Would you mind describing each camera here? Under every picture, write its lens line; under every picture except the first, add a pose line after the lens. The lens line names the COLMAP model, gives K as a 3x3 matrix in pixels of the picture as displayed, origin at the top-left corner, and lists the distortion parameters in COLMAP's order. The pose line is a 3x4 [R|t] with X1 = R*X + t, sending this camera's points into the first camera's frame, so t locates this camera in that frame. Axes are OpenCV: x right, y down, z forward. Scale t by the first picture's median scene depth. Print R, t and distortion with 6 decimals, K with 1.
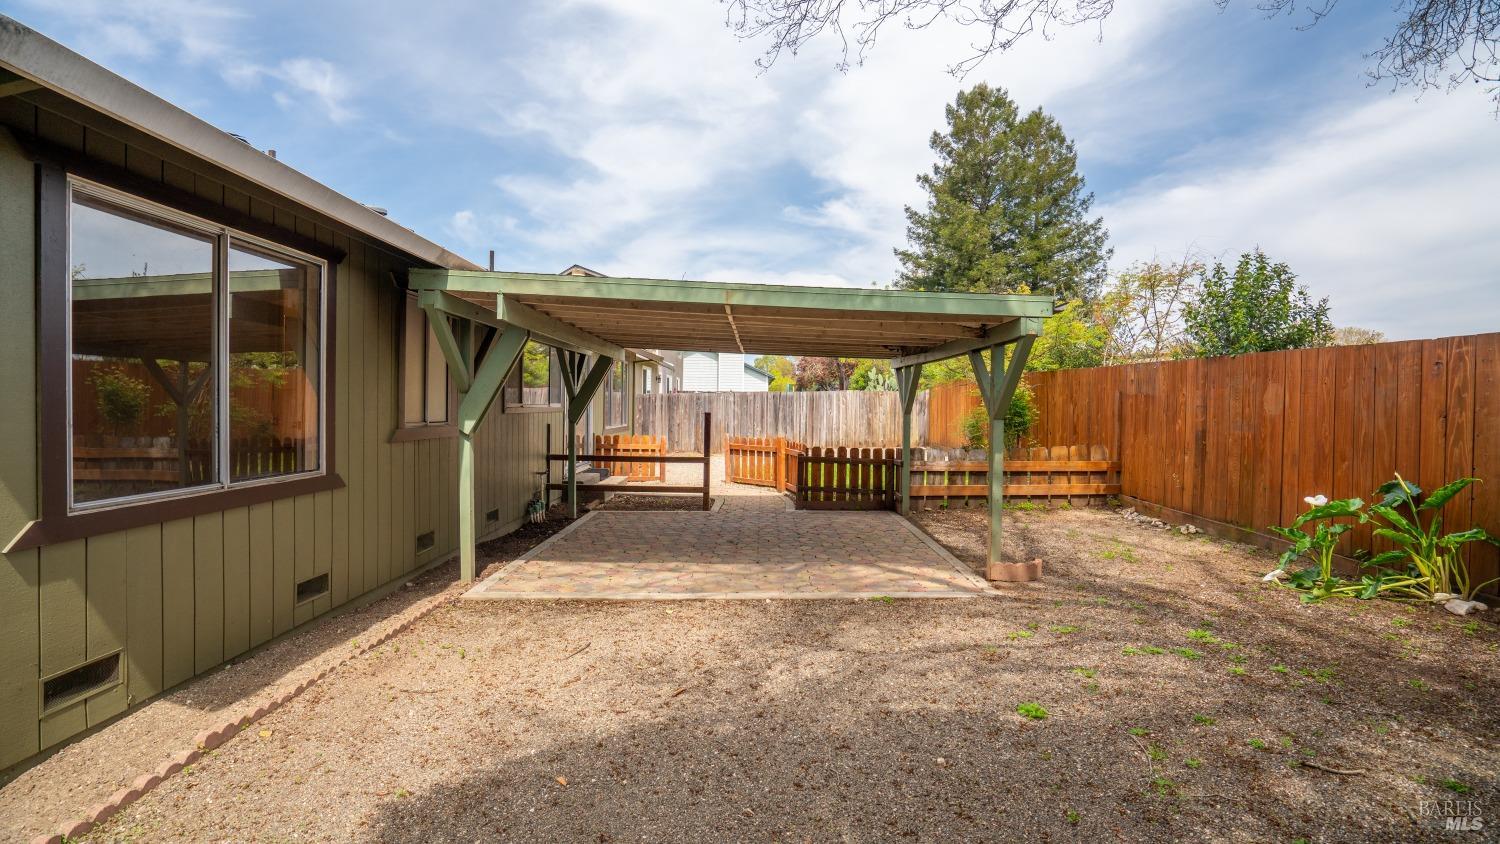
lens RADIAL K [[688.5, 0, 770.6], [0, 688.5, 404.6], [0, 0, 1]] dist [-0.077971, 0.036931]
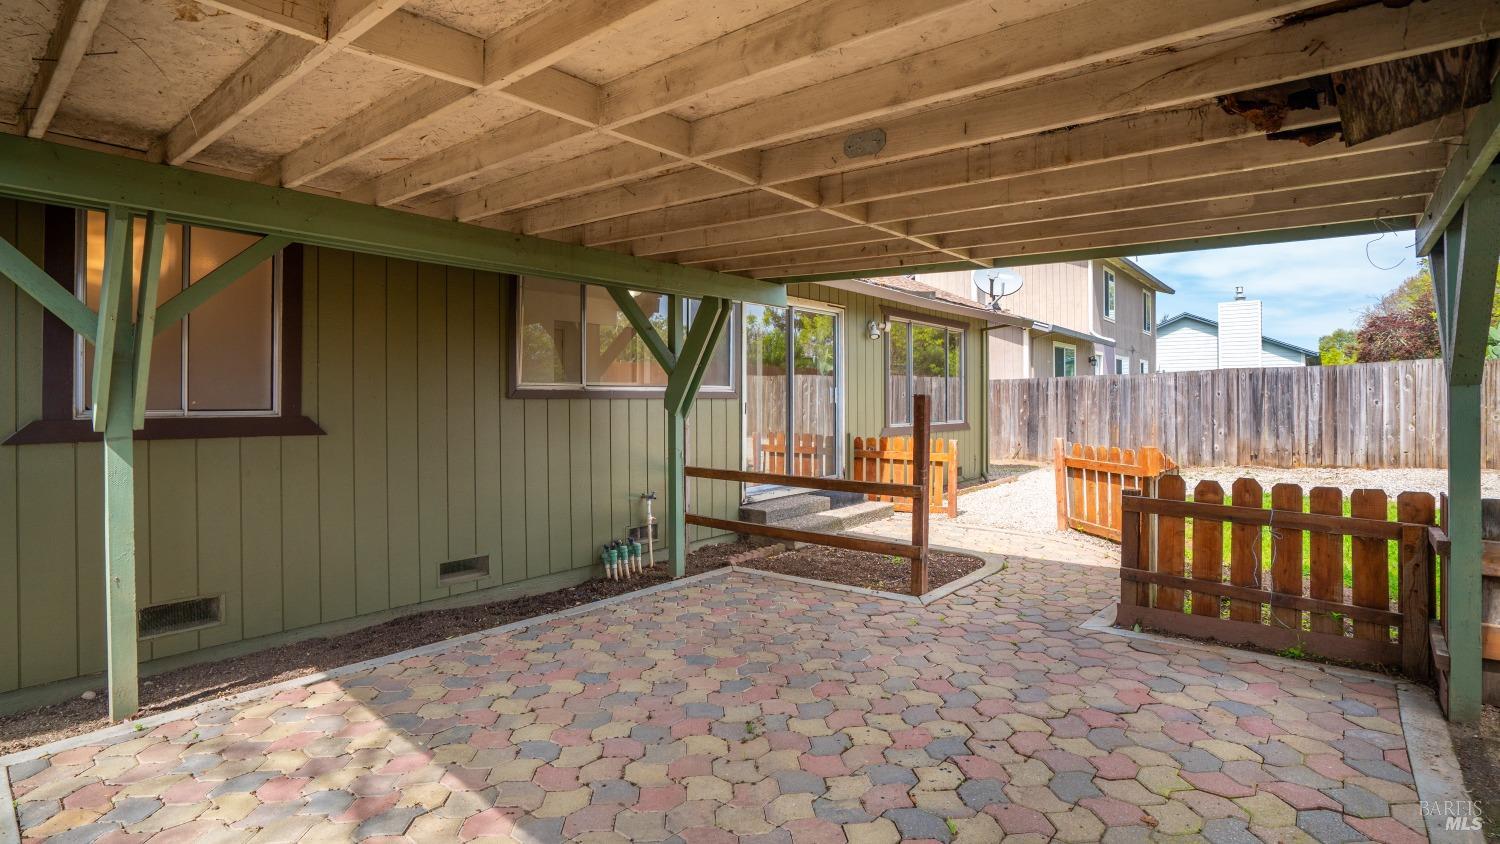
lens RADIAL K [[743.8, 0, 712.1], [0, 743.8, 387.0], [0, 0, 1]] dist [-0.029609, 0.001154]
pose [[0.755795, -0.023728, -0.654378, 0.268556], [0.010883, 0.999660, -0.023678, 0.032943], [0.654718, 0.010774, 0.755796, 0.933373]]
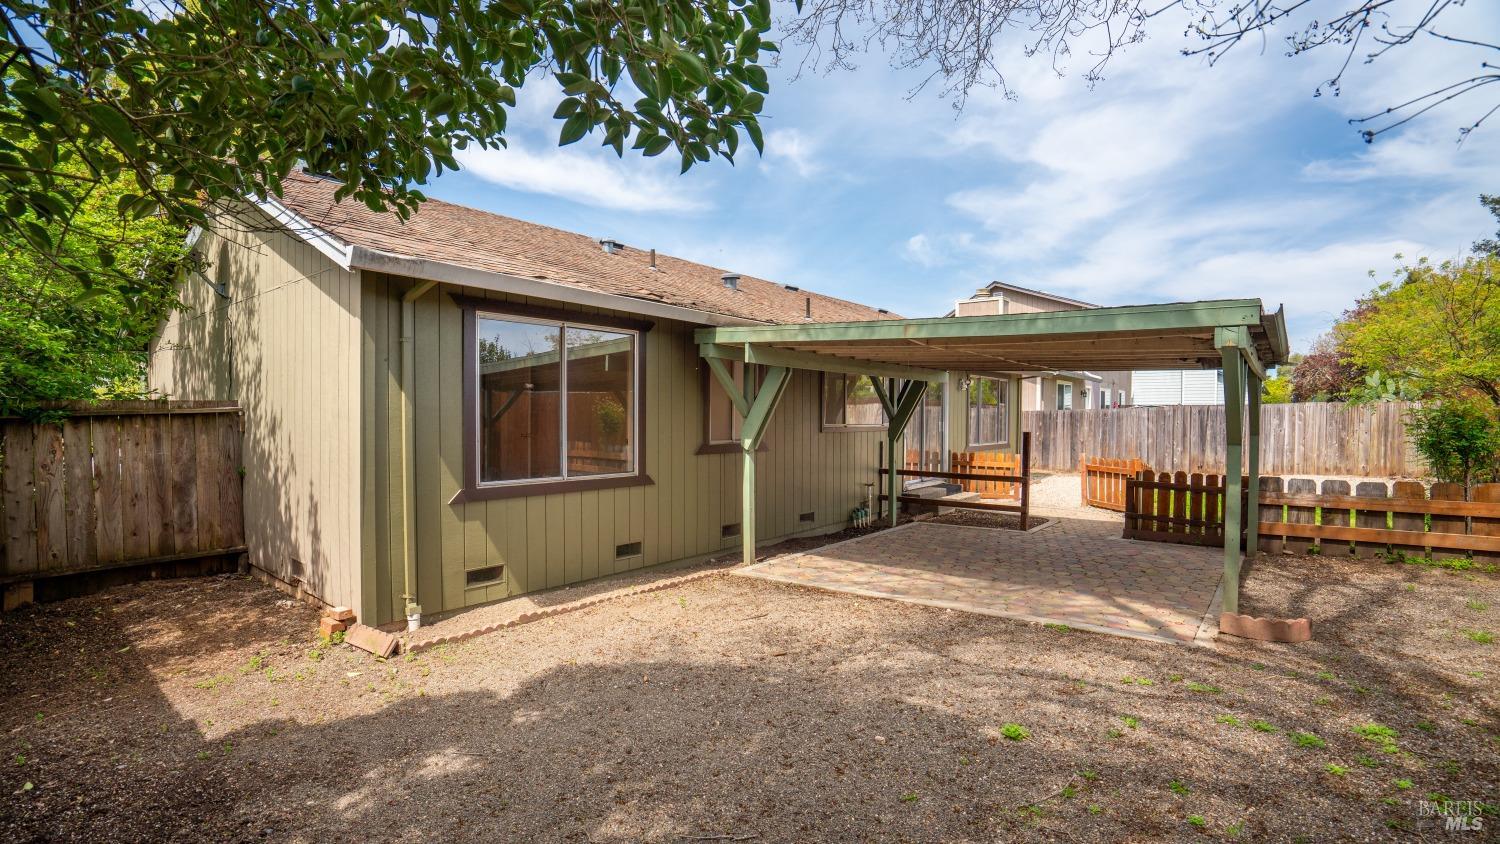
lens RADIAL K [[693.7, 0, 750.0], [0, 693.7, 422.0], [0, 0, 1]] dist [-0.027400, 0.000892]
pose [[0.781714, -0.004151, -0.623623, 0.404803], [0.006325, 0.999979, 0.001272, -0.010930], [0.623605, -0.004939, 0.781724, -0.036700]]
